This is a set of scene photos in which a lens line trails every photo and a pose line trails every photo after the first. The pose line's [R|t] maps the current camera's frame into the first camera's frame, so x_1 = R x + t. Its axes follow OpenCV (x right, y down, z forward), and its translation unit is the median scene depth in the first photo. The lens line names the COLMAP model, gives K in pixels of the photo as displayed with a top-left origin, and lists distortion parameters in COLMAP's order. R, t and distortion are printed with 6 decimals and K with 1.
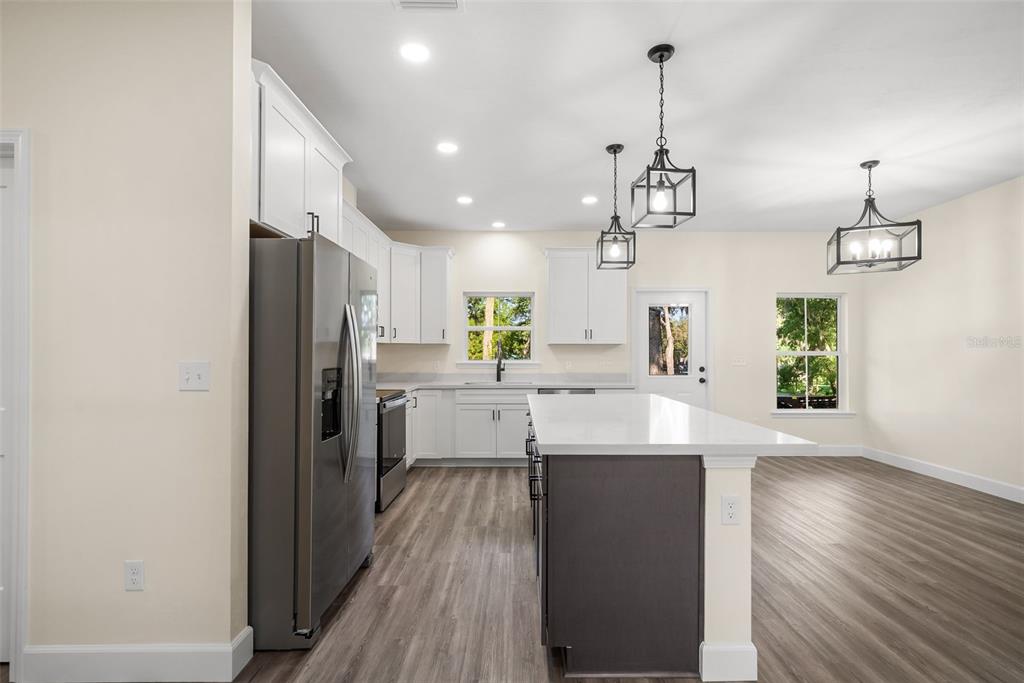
lens RADIAL K [[486.5, 0, 523.6], [0, 486.5, 351.7], [0, 0, 1]] dist [0.000473, -0.000022]
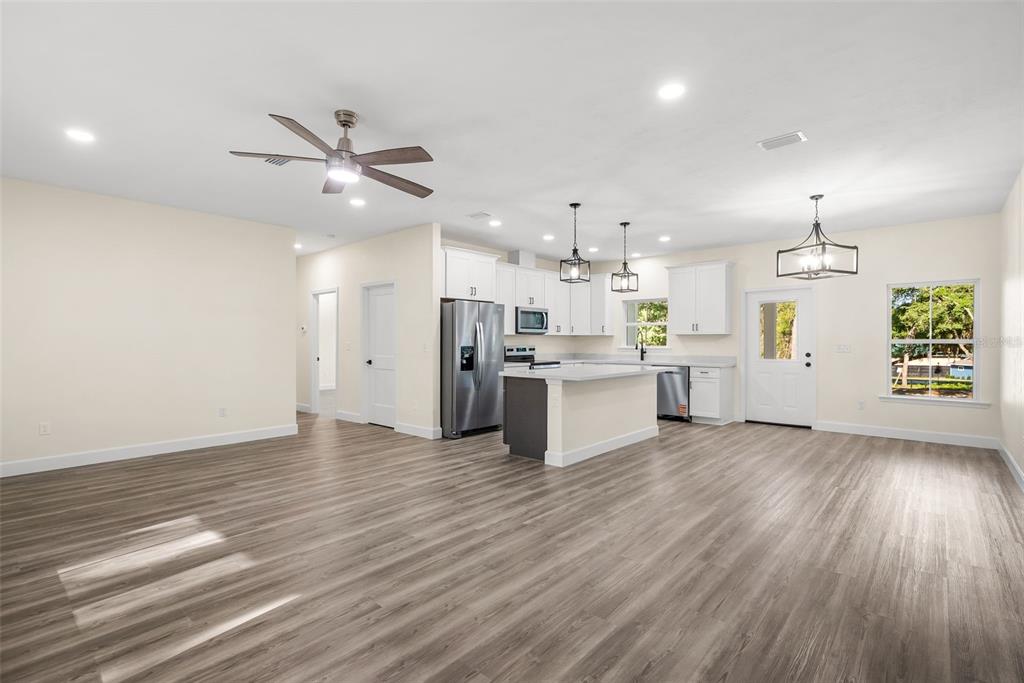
lens RADIAL K [[480.8, 0, 512.0], [0, 480.8, 341.5], [0, 0, 1]] dist [-0.002046, -0.000097]
pose [[0.738264, -0.000543, -0.674512, 0.668562], [0.001372, 0.999999, 0.000696, 0.002399], [0.674510, -0.001439, 0.738264, -0.351837]]
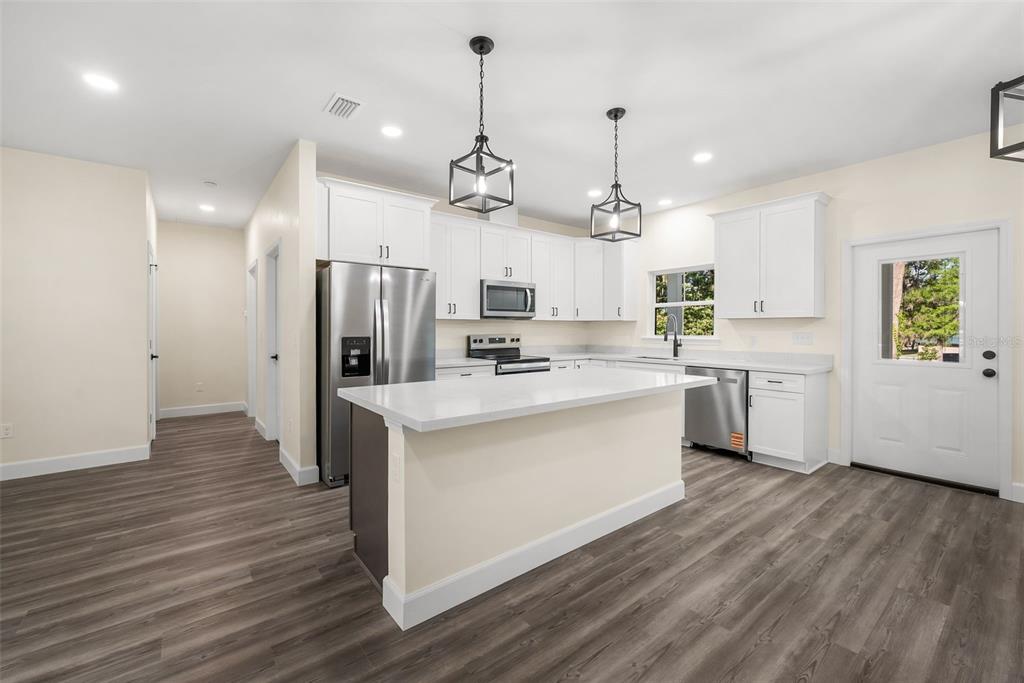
lens RADIAL K [[421.1, 0, 511.5], [0, 421.1, 330.7], [0, 0, 1]] dist [-0.002430, -0.000563]
pose [[0.606712, 0.003485, -0.794914, 0.455759], [0.001353, 0.999984, 0.005416, 0.001974], [0.794921, -0.004362, 0.606698, 0.212024]]
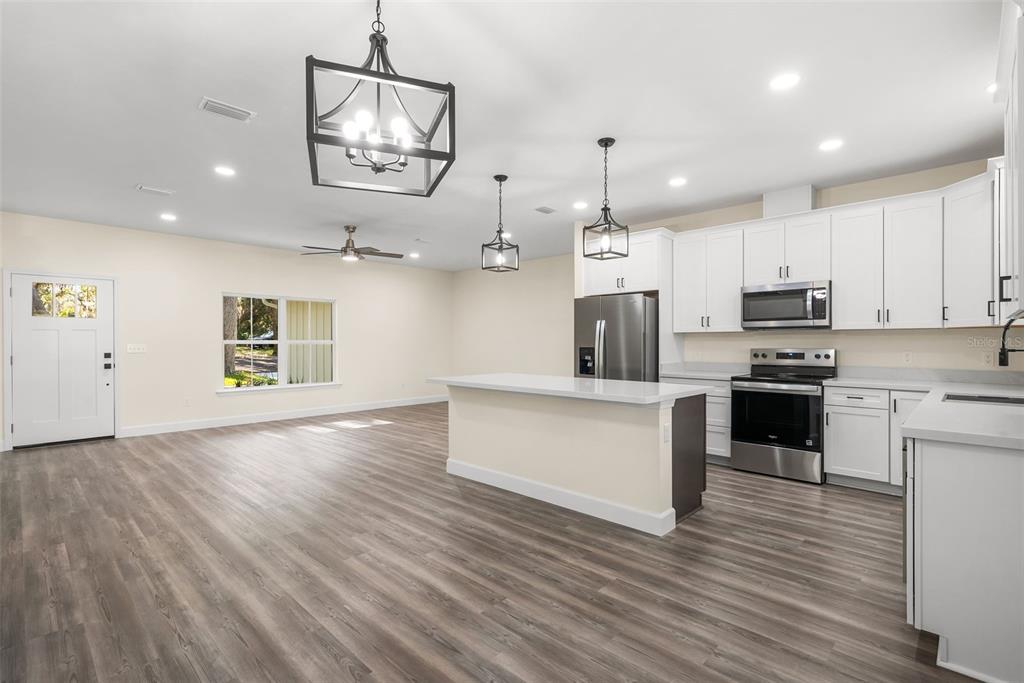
lens RADIAL K [[480.8, 0, 512.0], [0, 480.8, 341.5], [0, 0, 1]] dist [-0.002046, -0.000097]
pose [[-0.706123, 0.003345, -0.708081, 0.667483], [0.004920, 0.999988, -0.000182, 0.000250], [0.708072, -0.003613, -0.706131, 1.001821]]
